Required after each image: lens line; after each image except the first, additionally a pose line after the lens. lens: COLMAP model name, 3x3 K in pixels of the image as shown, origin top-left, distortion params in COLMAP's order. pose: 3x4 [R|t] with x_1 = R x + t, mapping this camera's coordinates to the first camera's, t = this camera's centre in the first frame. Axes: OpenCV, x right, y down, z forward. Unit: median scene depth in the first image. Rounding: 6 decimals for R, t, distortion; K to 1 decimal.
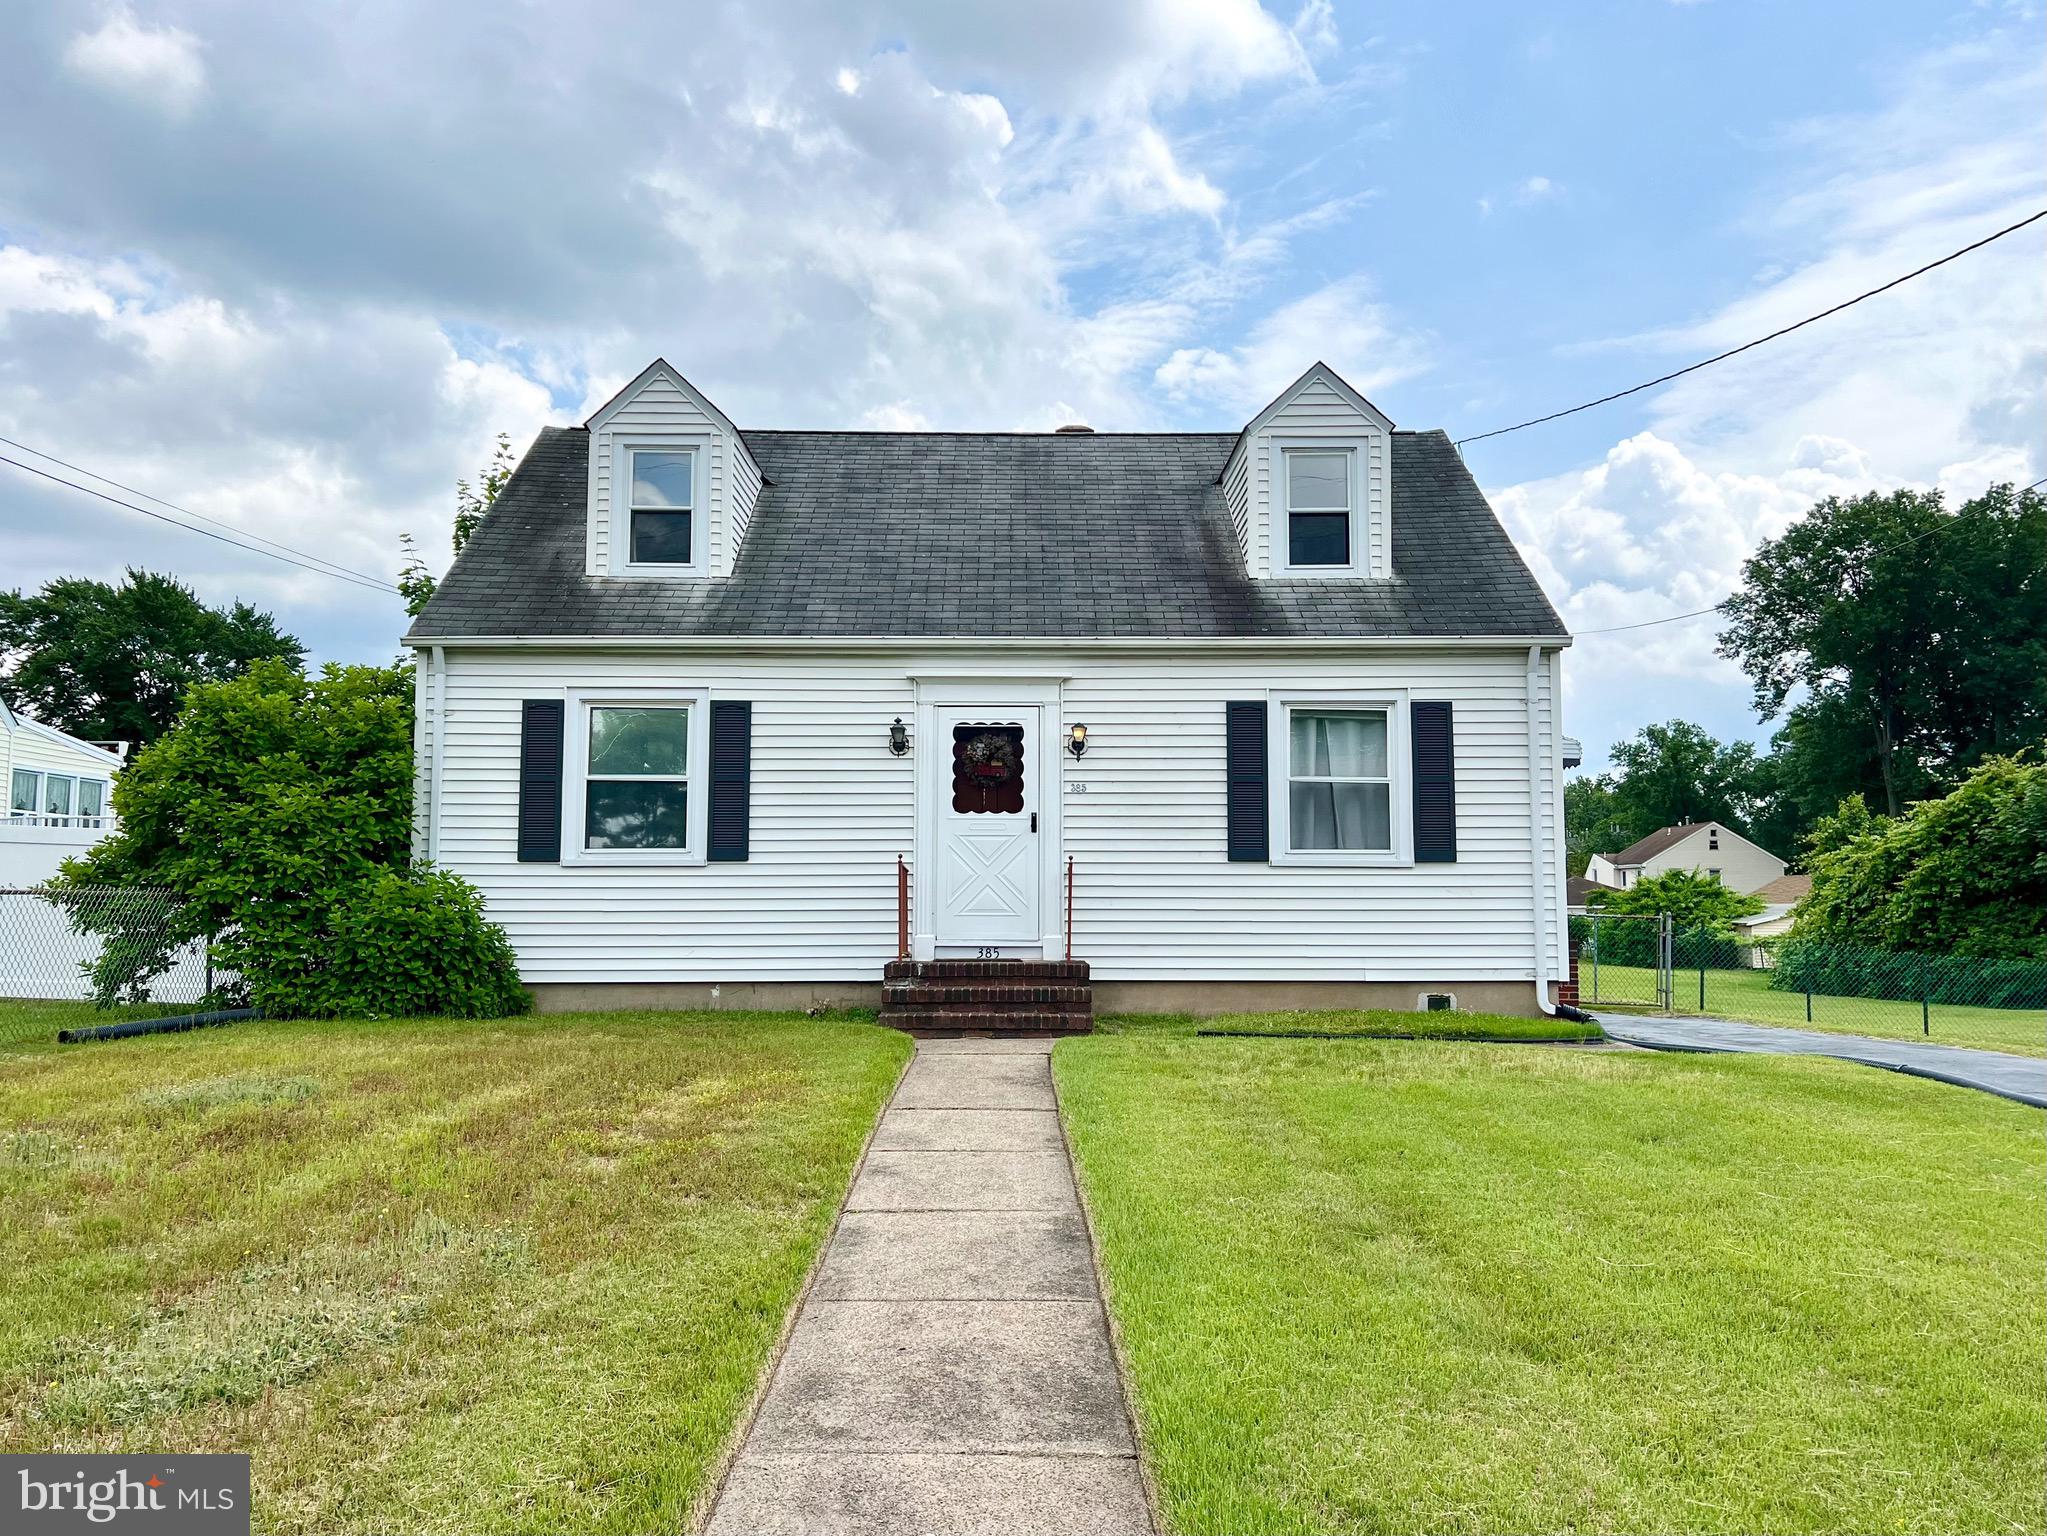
lens RADIAL K [[1520.4, 0, 1017.6], [0, 1520.4, 765.1], [0, 0, 1]] dist [-0.001676, -0.001713]
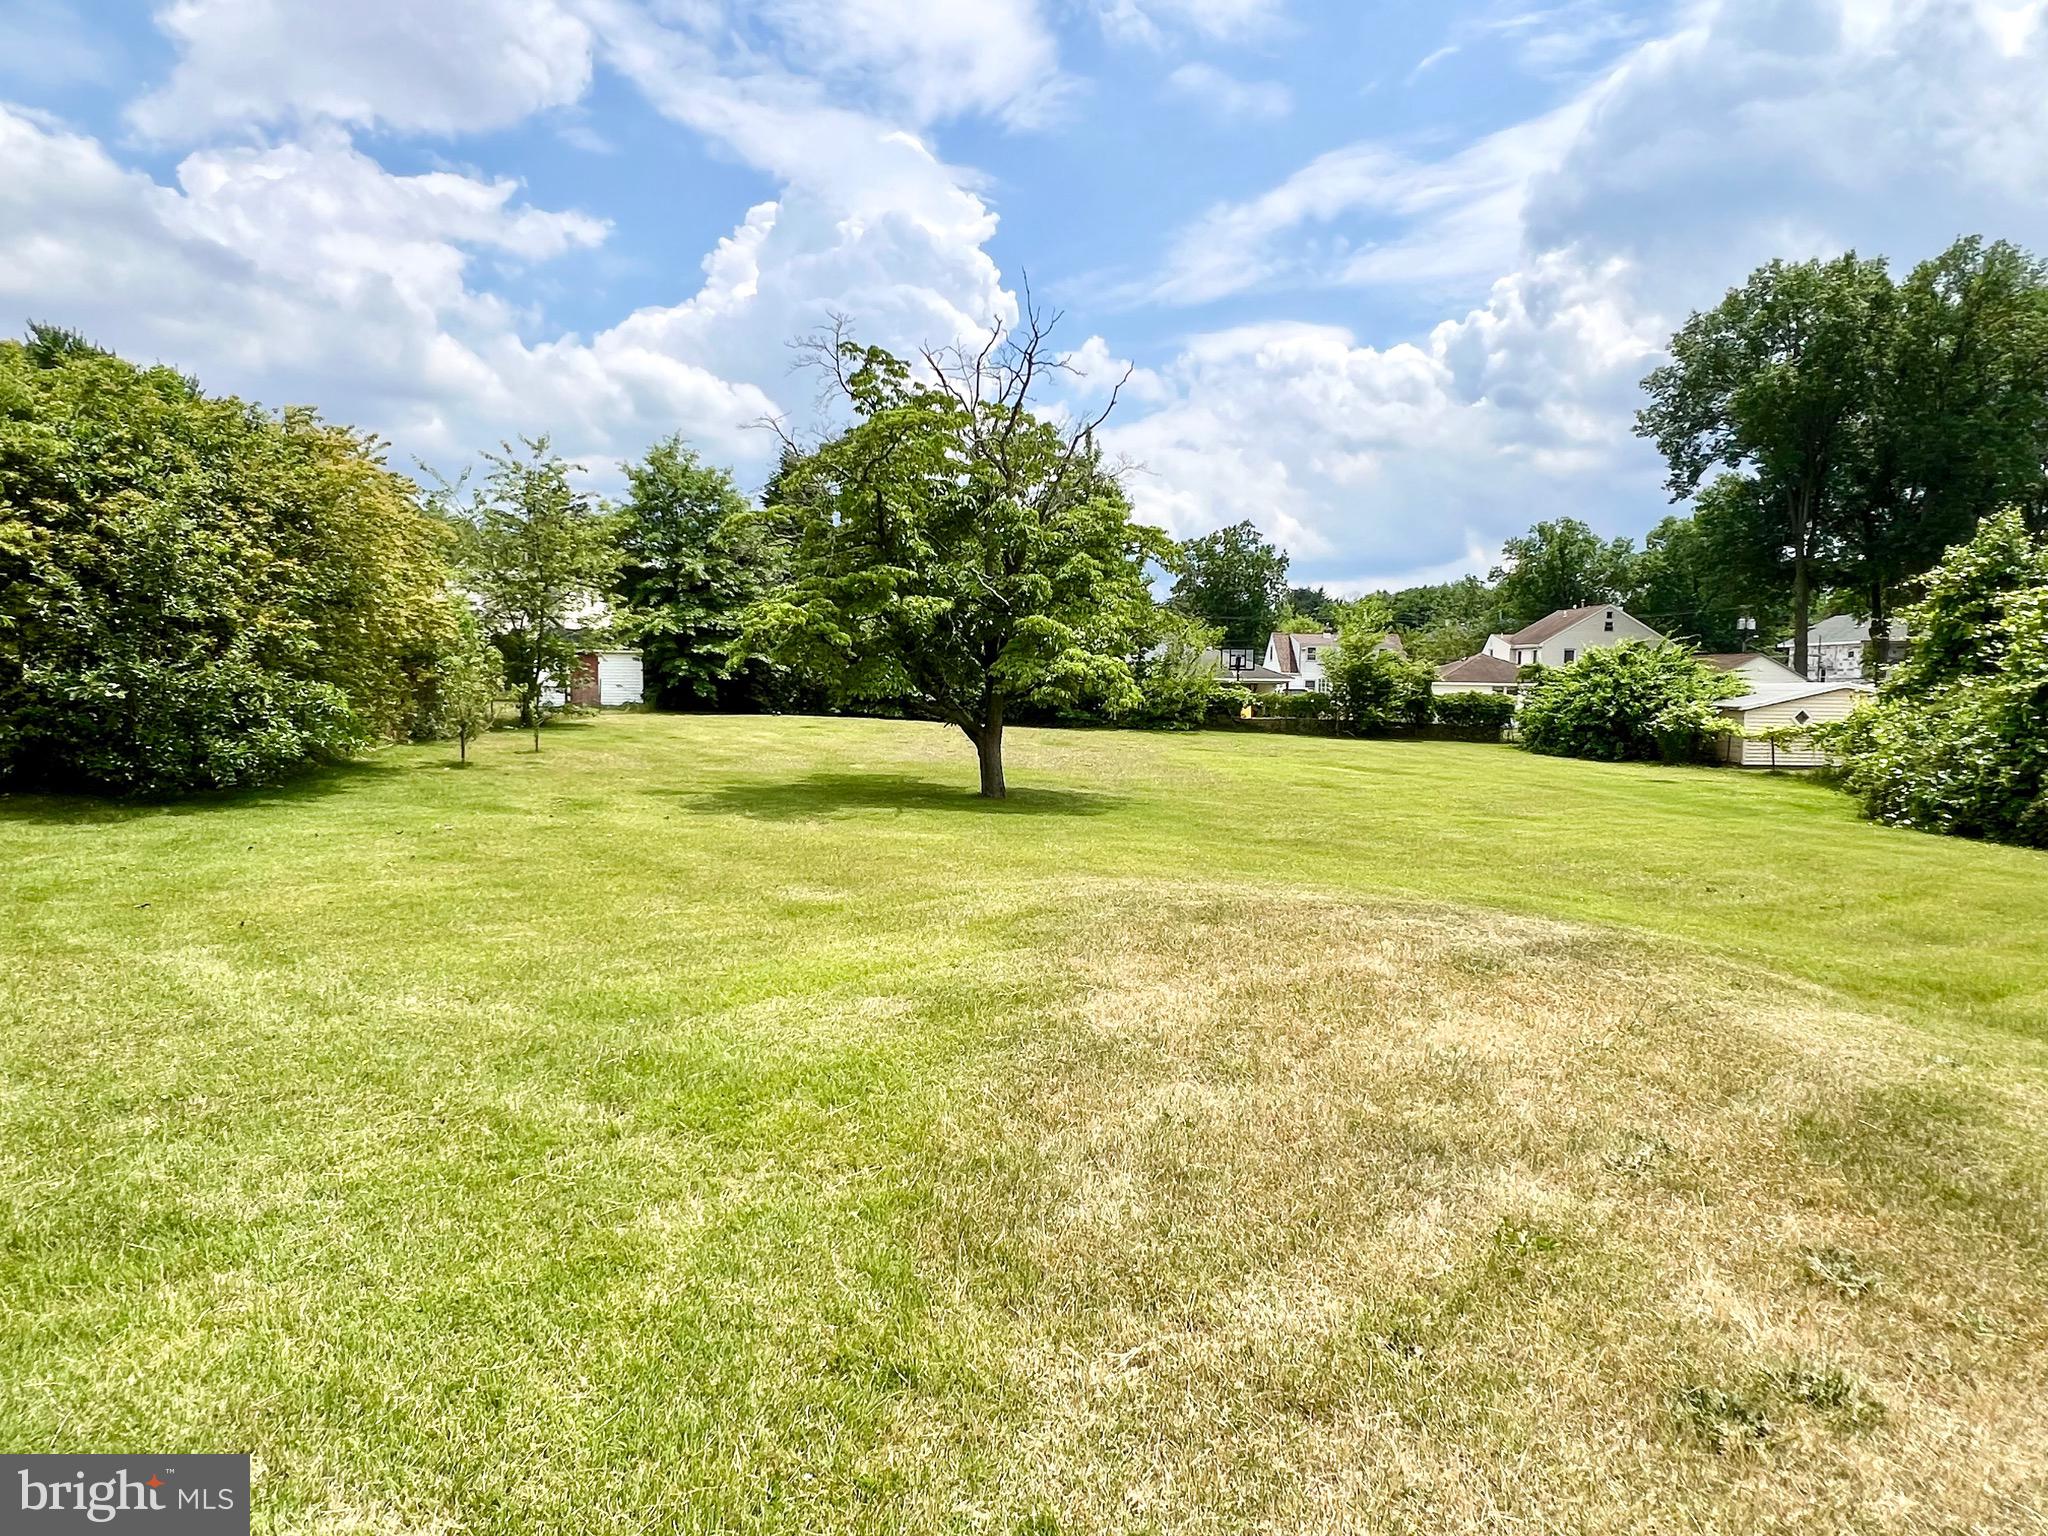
lens RADIAL K [[1249.5, 0, 1012.6], [0, 1249.5, 772.1], [0, 0, 1]] dist [-0.002051, -0.000843]
pose [[0.999854, 0.011789, 0.012348, 0.046333], [-0.013680, 0.985975, 0.166330, 0.015837], [-0.010214, -0.166475, 0.985993, 0.163039]]
